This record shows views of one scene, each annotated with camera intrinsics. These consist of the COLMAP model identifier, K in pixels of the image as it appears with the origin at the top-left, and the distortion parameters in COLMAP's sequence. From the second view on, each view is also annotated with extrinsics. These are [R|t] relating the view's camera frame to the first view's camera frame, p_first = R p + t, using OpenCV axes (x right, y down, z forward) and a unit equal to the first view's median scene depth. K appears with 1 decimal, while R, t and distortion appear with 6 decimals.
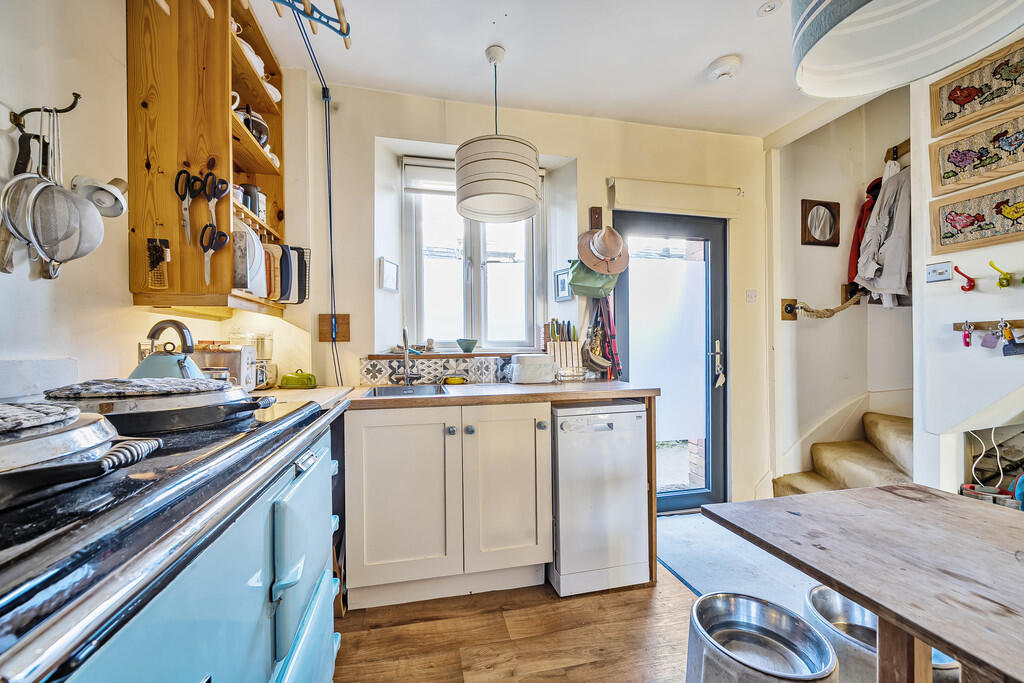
lens RADIAL K [[386.2, 0, 506.4], [0, 386.2, 345.5], [0, 0, 1]] dist [-0.000955, -0.000138]
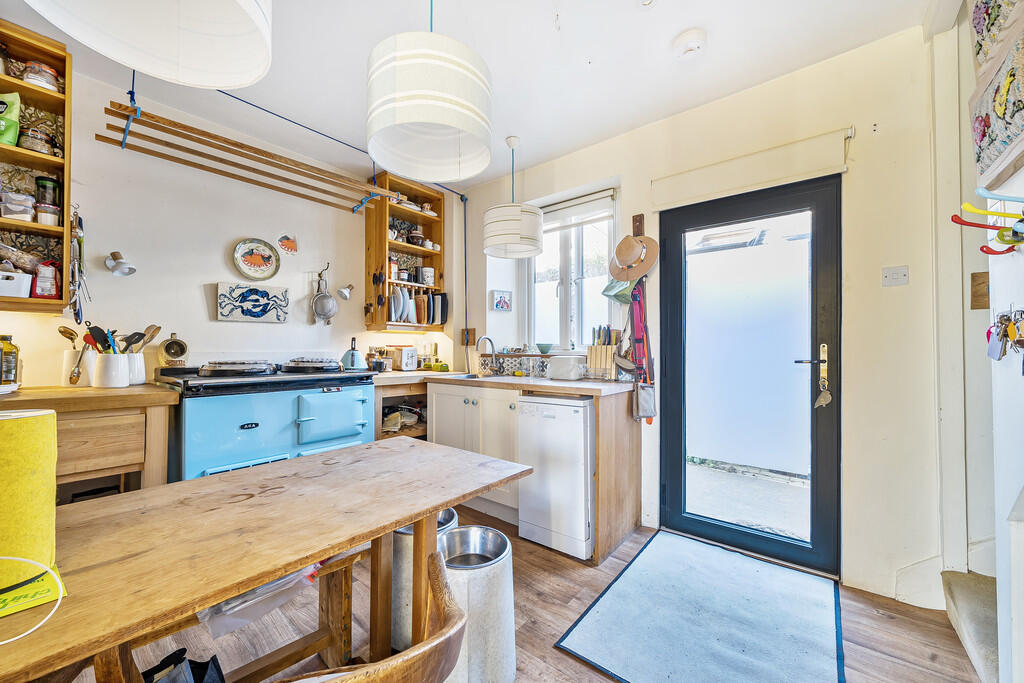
lens RADIAL K [[386.2, 0, 506.4], [0, 386.2, 345.5], [0, 0, 1]] dist [-0.000955, -0.000138]
pose [[0.621337, 0.001085, -0.783543, 0.930619], [-0.007766, 0.999958, -0.004774, -0.003144], [0.783505, 0.009052, 0.621320, 0.100409]]
